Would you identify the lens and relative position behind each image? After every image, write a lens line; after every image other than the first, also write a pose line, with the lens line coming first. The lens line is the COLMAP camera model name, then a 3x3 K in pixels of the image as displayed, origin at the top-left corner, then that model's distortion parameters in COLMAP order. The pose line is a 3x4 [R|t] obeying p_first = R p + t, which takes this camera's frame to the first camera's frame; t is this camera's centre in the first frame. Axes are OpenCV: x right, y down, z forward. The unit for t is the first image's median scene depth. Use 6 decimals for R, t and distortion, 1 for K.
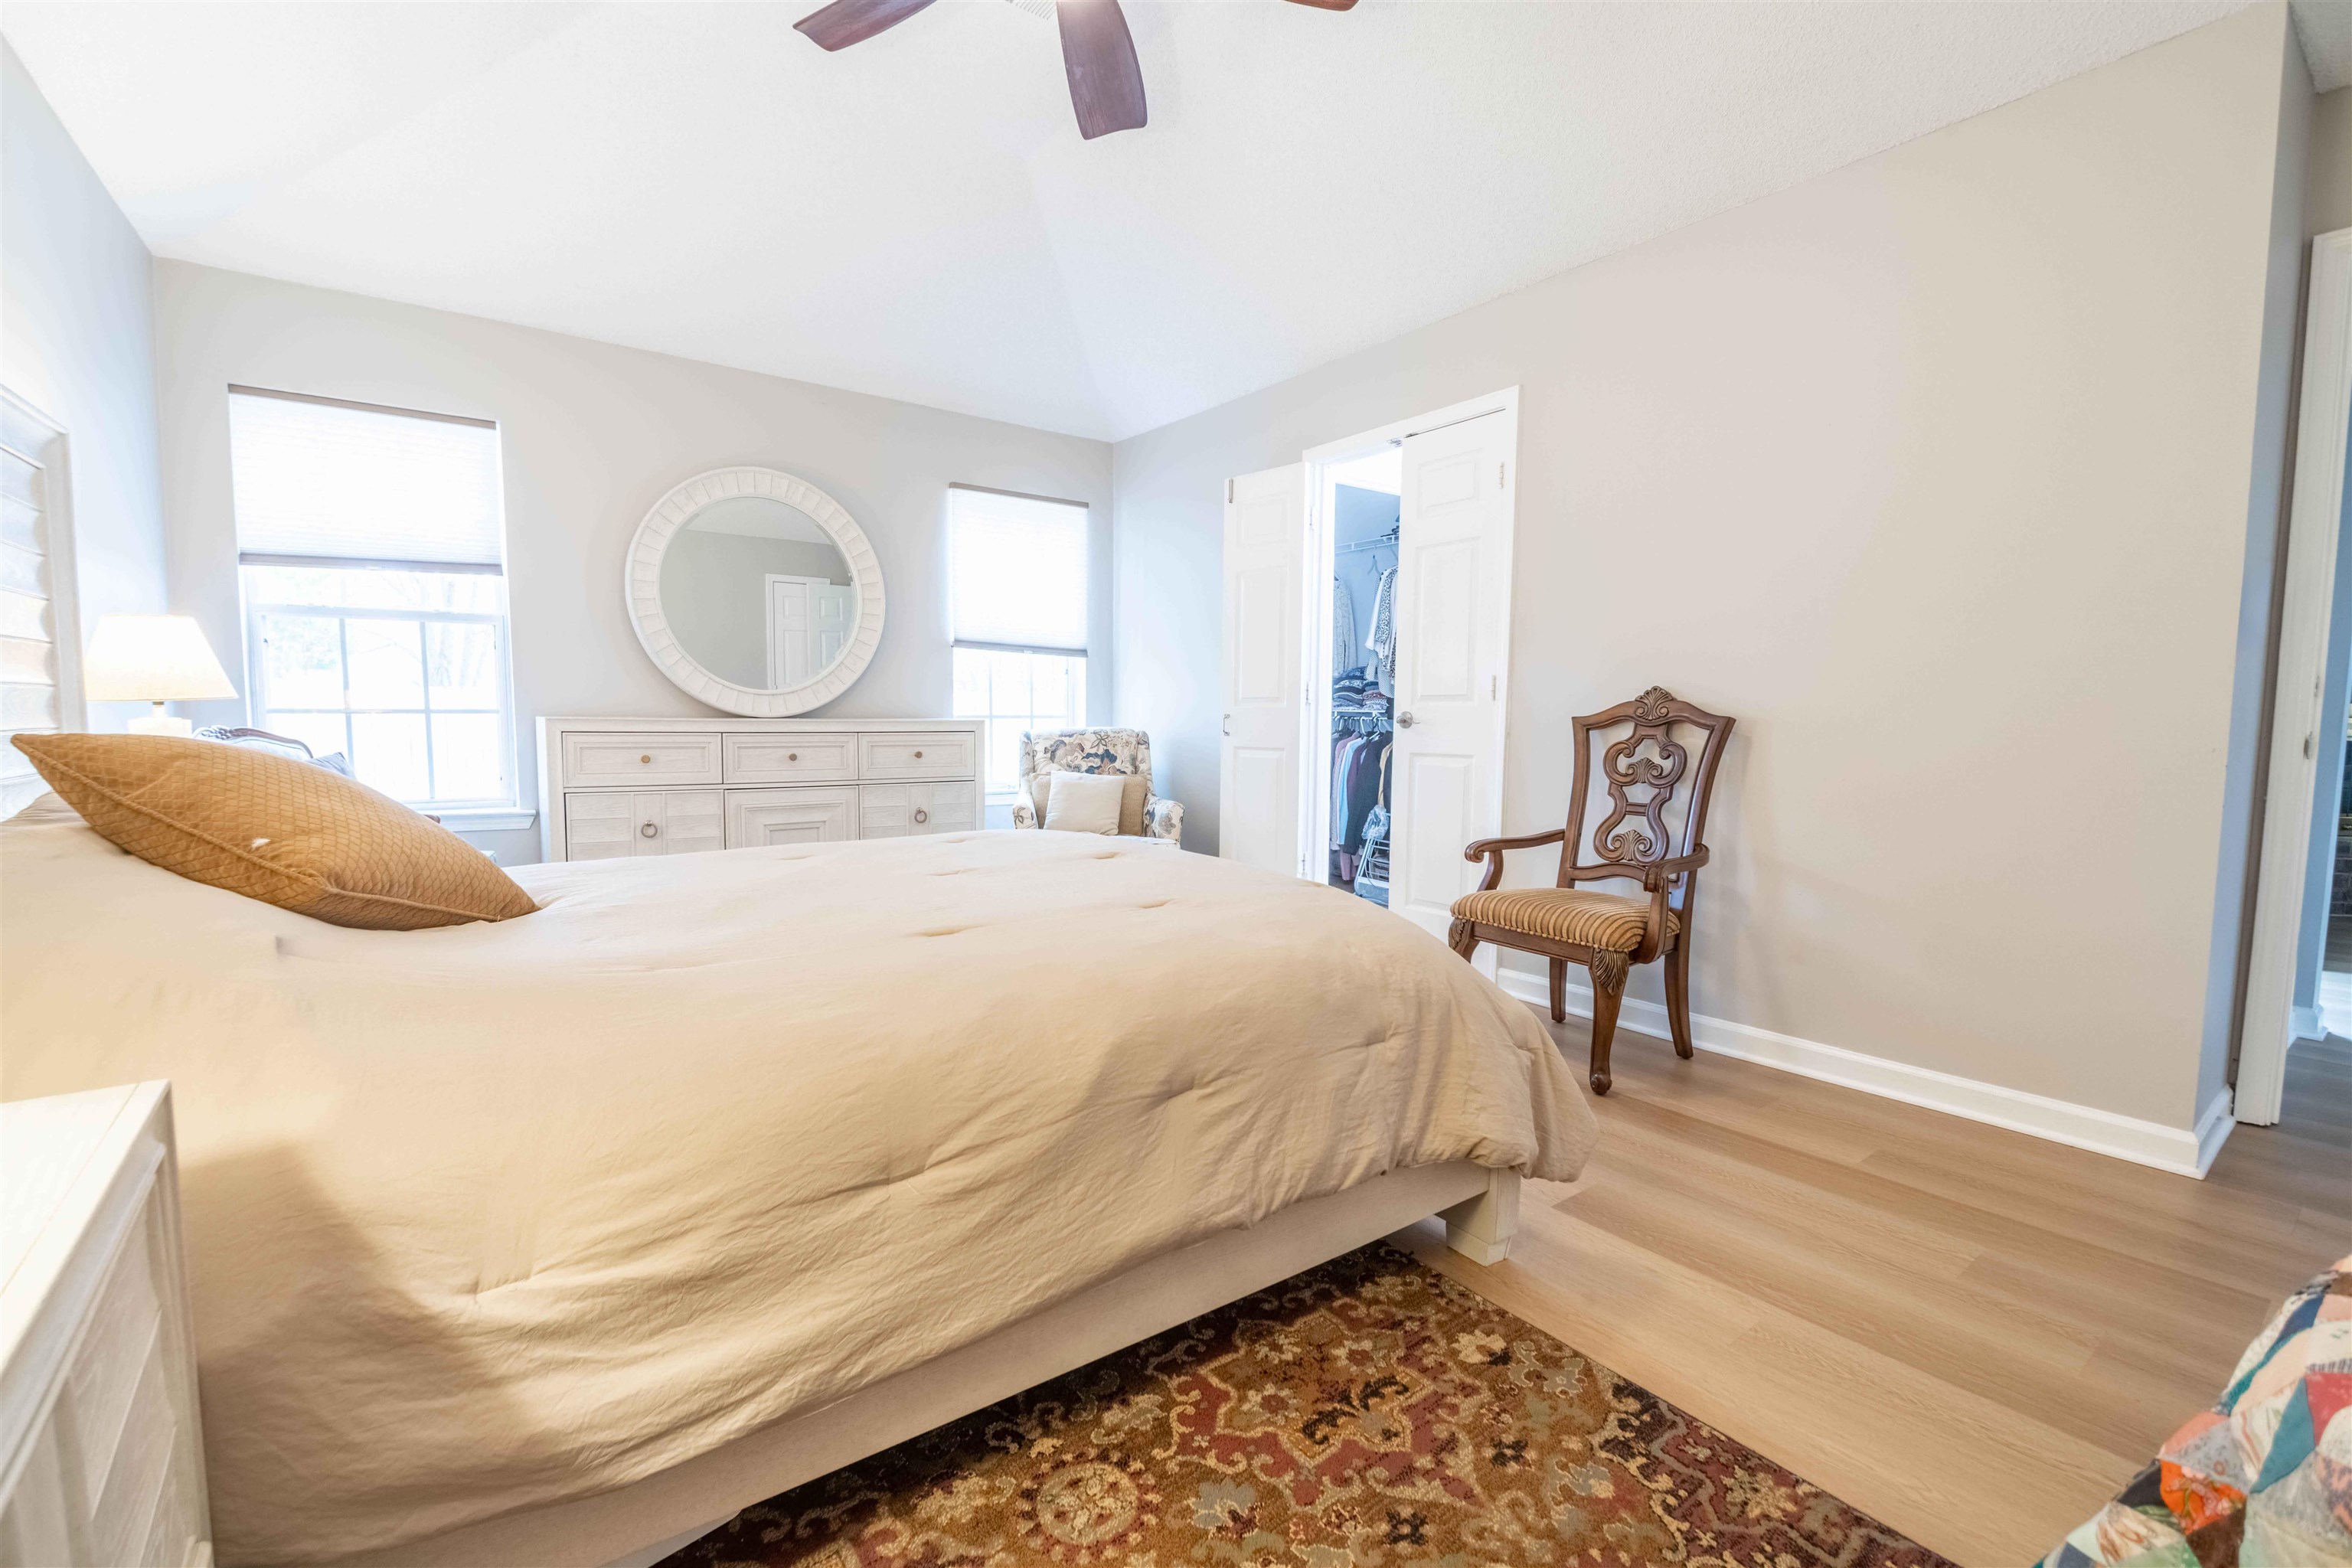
lens RADIAL K [[994.8, 0, 1150.0], [0, 994.8, 795.3], [0, 0, 1]] dist [0.000941, -0.009467]
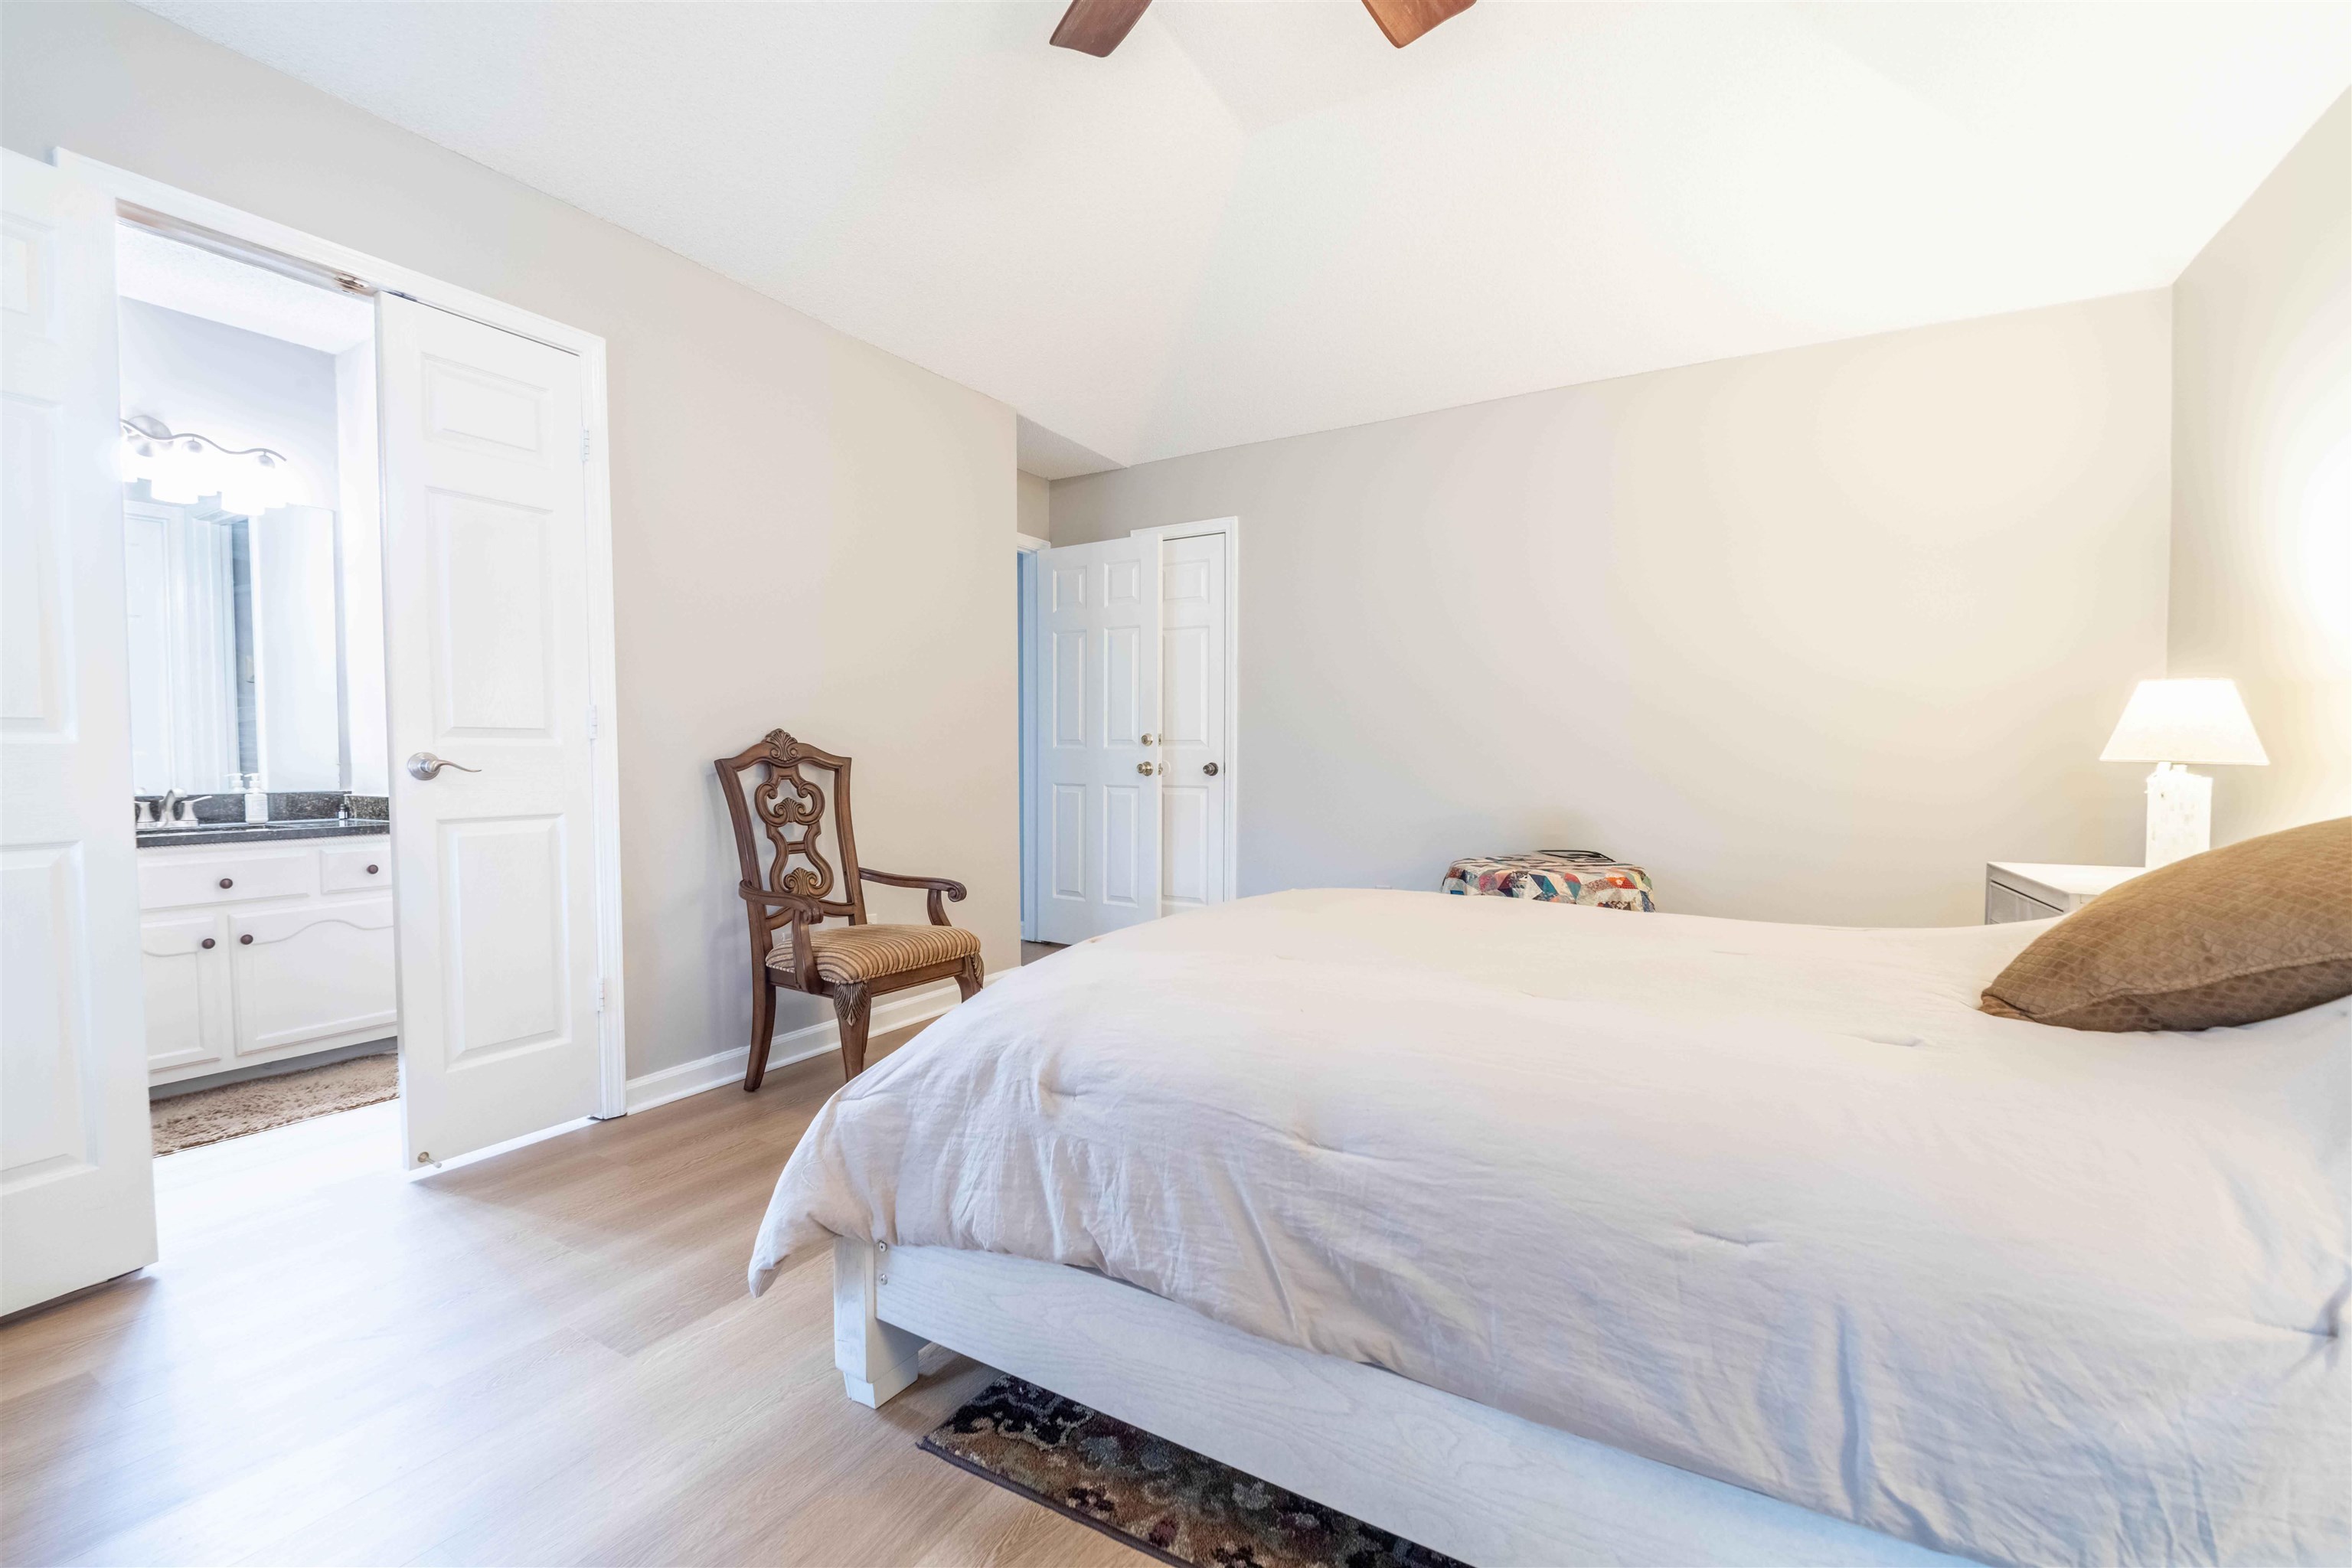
lens RADIAL K [[994.8, 0, 1150.0], [0, 994.8, 795.3], [0, 0, 1]] dist [0.000941, -0.009467]
pose [[-0.389092, -0.047888, 0.919953, -0.529336], [0.069614, 0.994264, 0.081200, -0.086327], [-0.918565, 0.095636, -0.383527, 0.926068]]
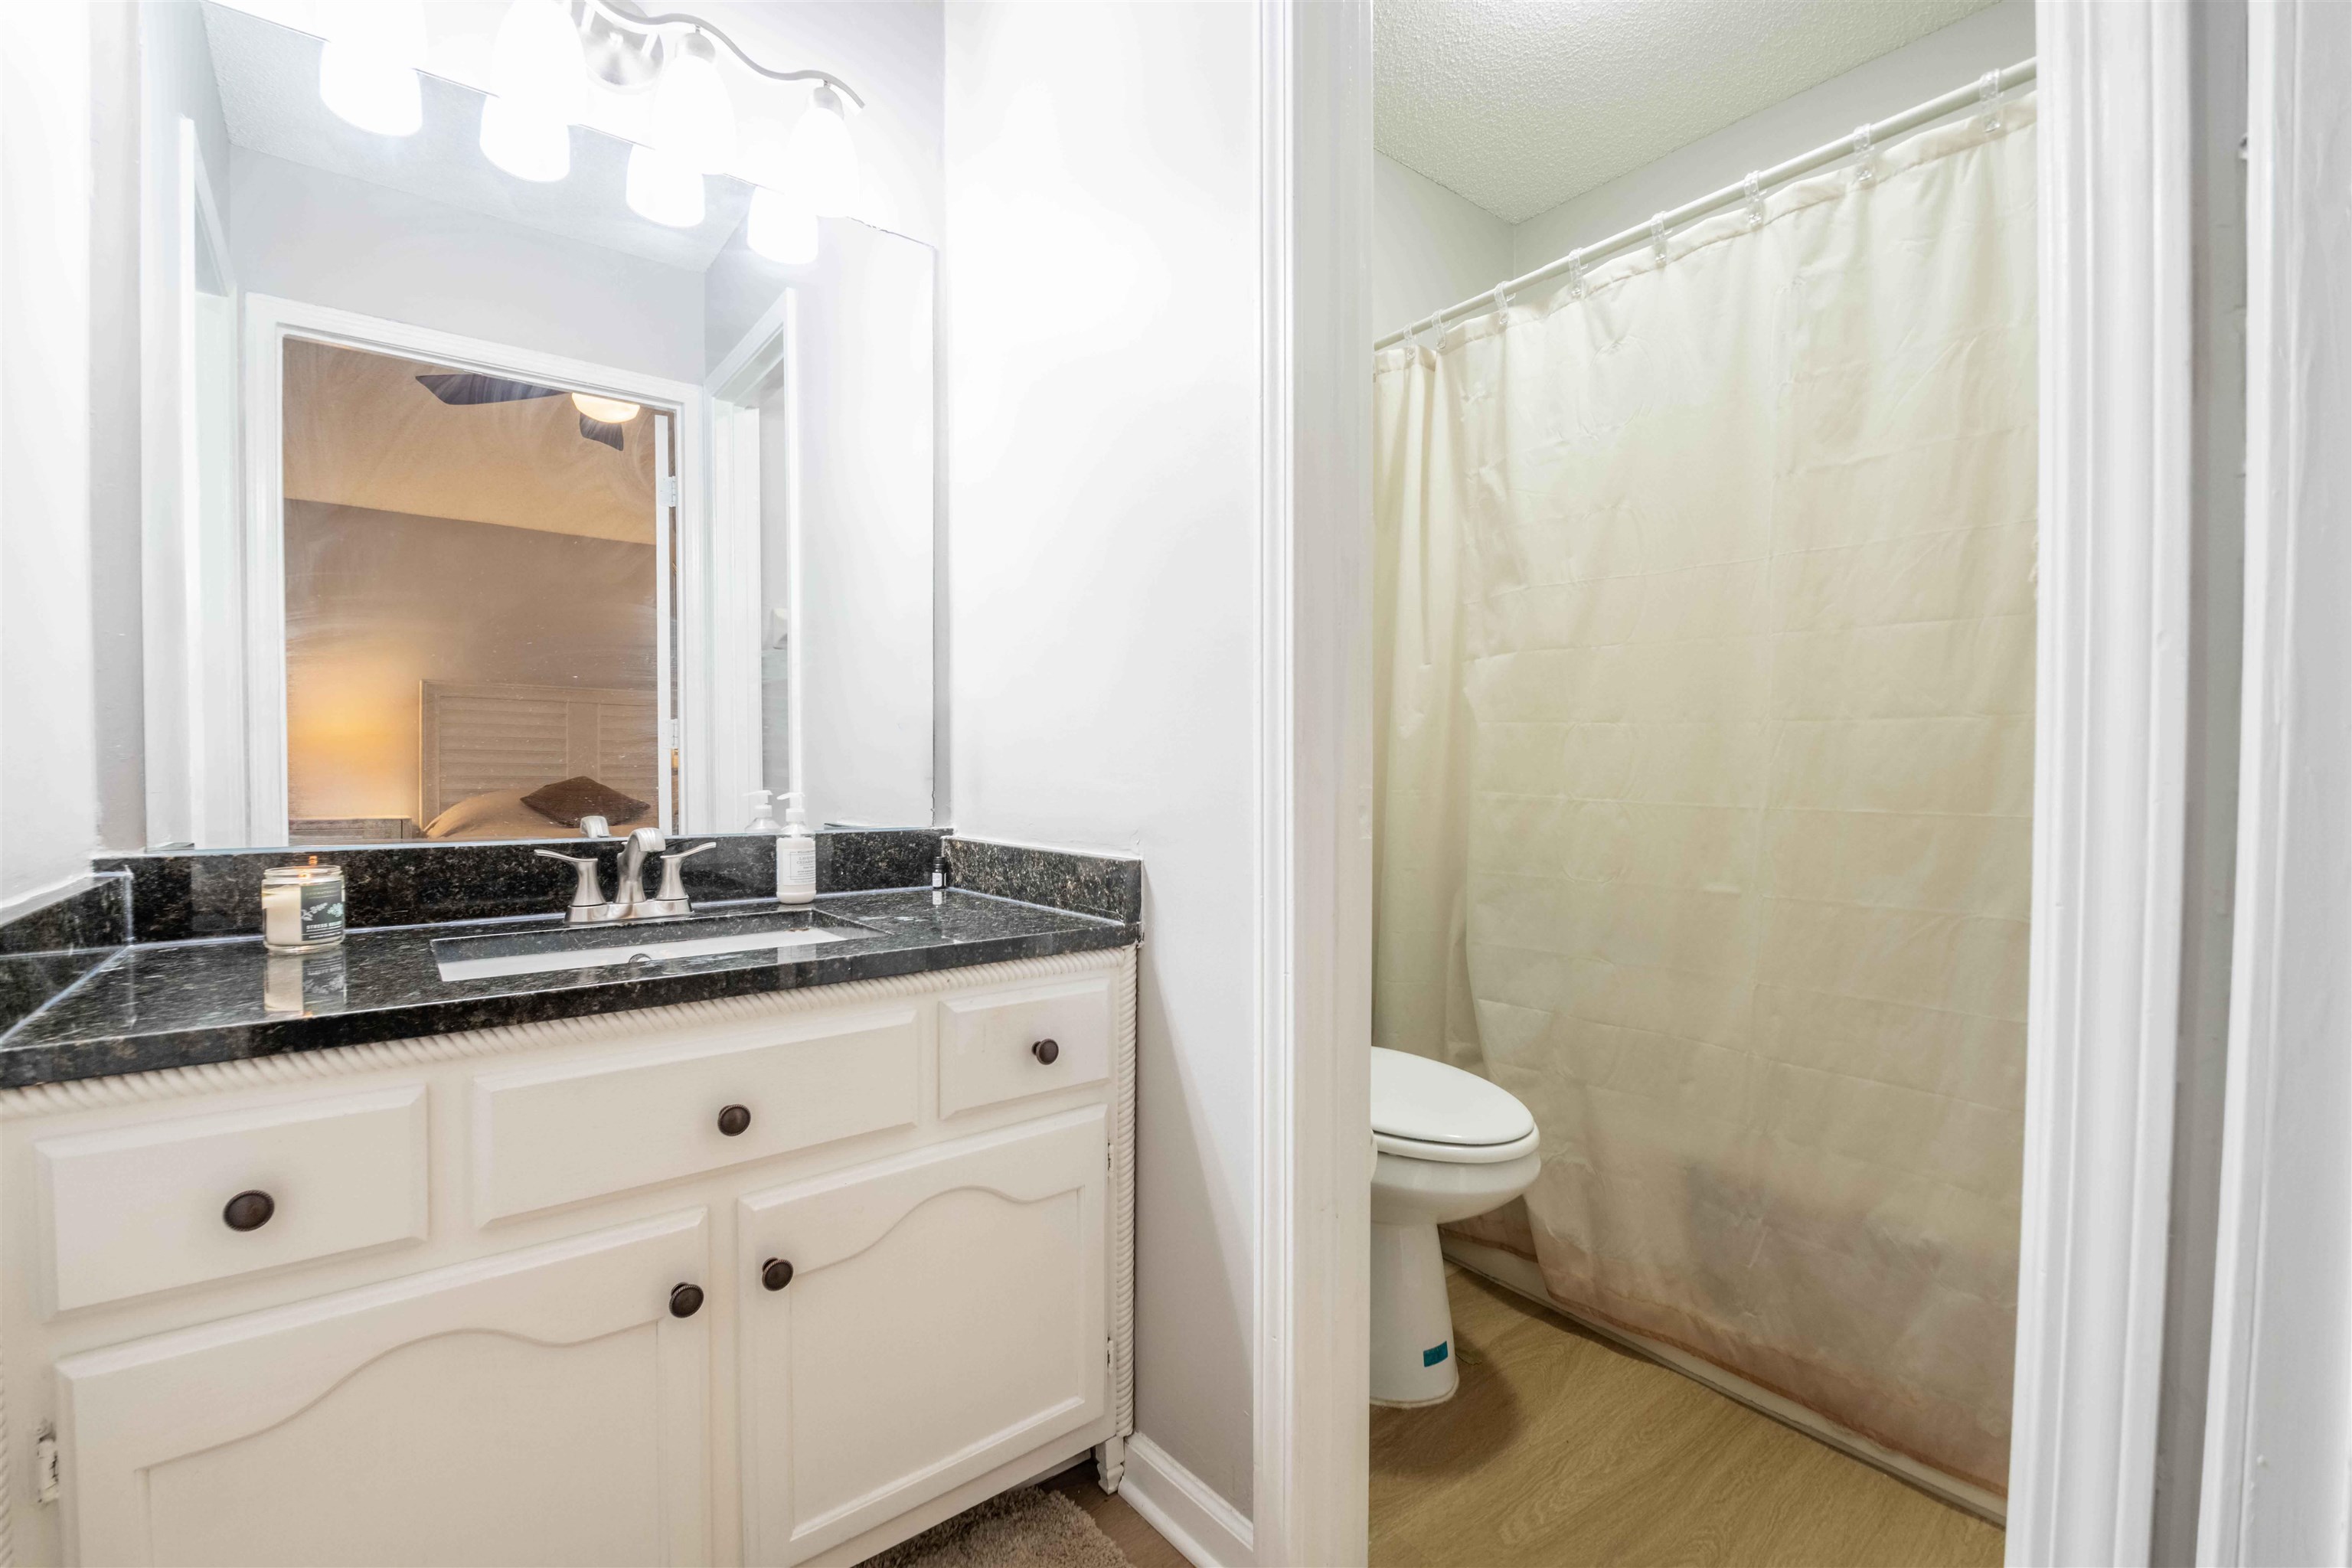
lens RADIAL K [[994.8, 0, 1150.0], [0, 994.8, 795.3], [0, 0, 1]] dist [0.000941, -0.009467]
pose [[-0.032108, -0.040476, 0.998664, 0.246846], [0.074787, 0.996281, 0.042784, -0.095687], [-0.996682, 0.076061, -0.028962, 1.209263]]
